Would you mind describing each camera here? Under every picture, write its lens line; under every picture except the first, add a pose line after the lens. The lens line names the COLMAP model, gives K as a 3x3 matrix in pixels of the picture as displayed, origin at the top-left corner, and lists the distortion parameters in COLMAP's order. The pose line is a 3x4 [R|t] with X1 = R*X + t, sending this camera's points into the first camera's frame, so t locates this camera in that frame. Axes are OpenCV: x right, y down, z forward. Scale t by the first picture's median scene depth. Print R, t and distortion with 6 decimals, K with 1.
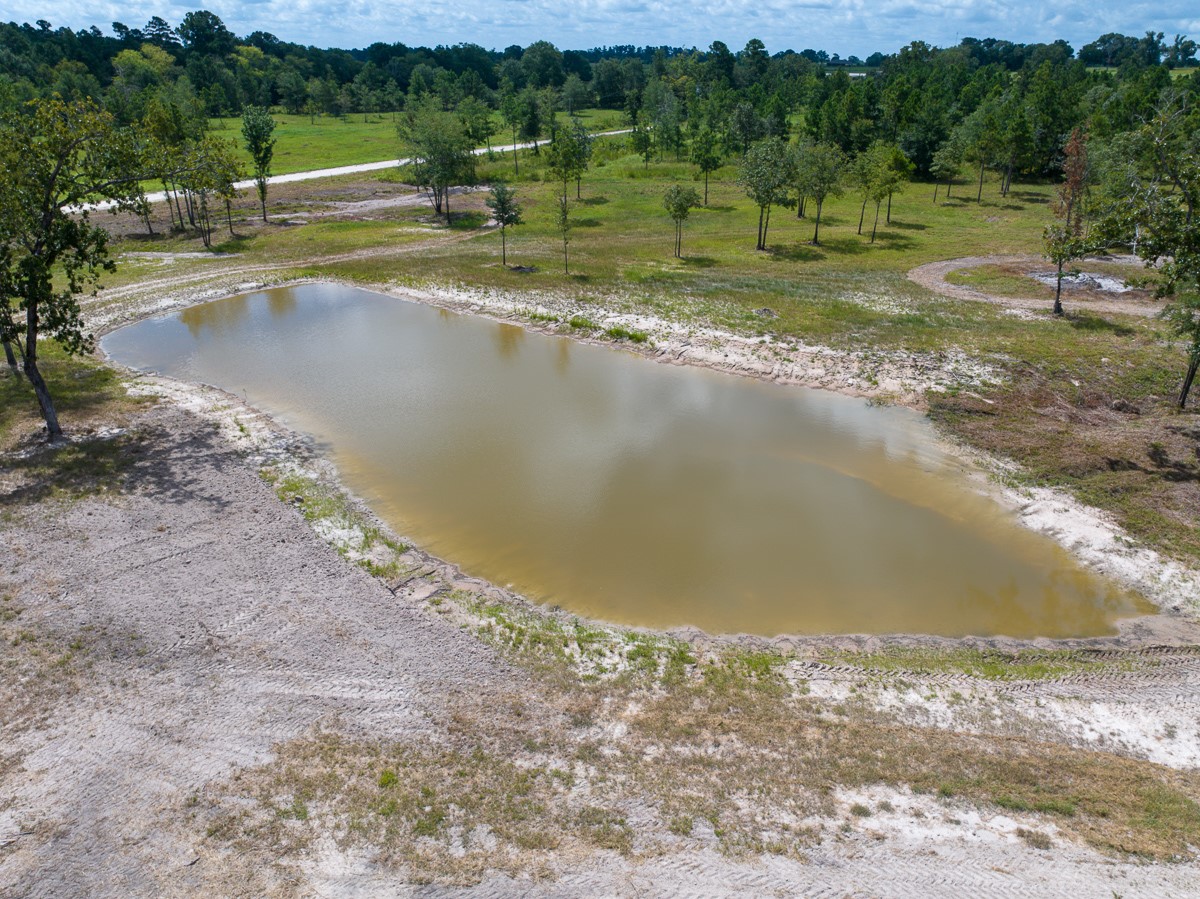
lens RADIAL K [[841.3, 0, 602.4], [0, 841.3, 445.7], [0, 0, 1]] dist [-0.046646, 0.017931]
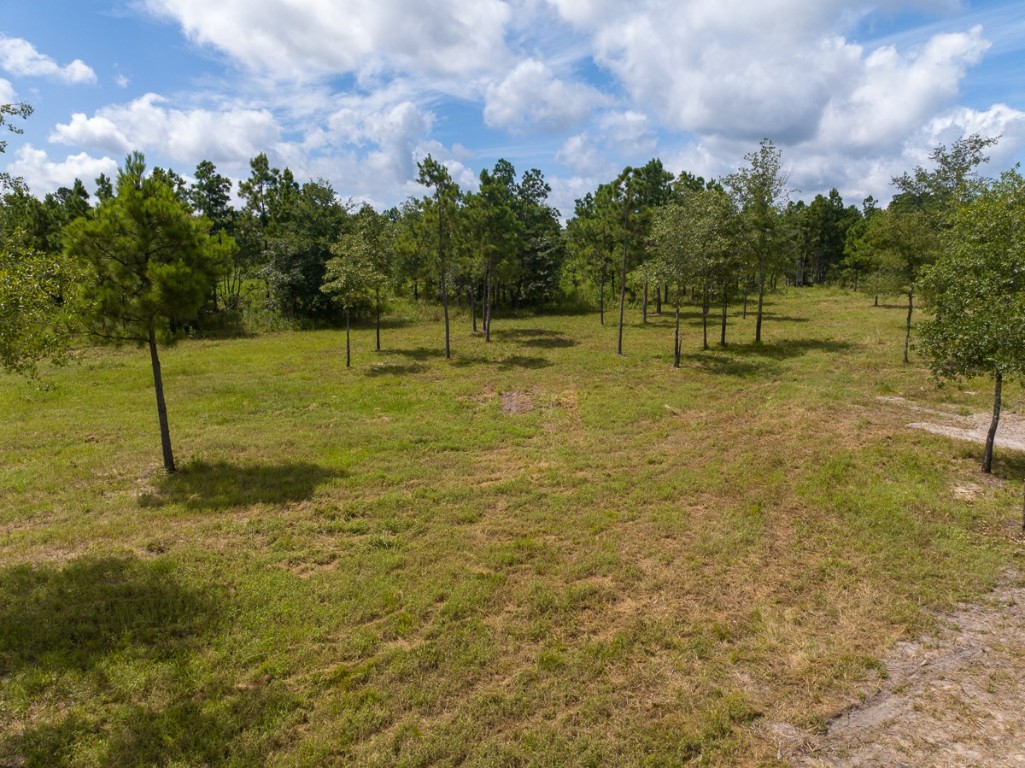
lens RADIAL K [[718.6, 0, 512.0], [0, 718.6, 382.6], [0, 0, 1]] dist [-0.046646, 0.017931]
pose [[0.840162, -0.096439, 0.533692, 0.273671], [0.229672, 0.954733, -0.189038, -0.197611], [-0.491302, 0.281397, 0.824280, 0.664406]]
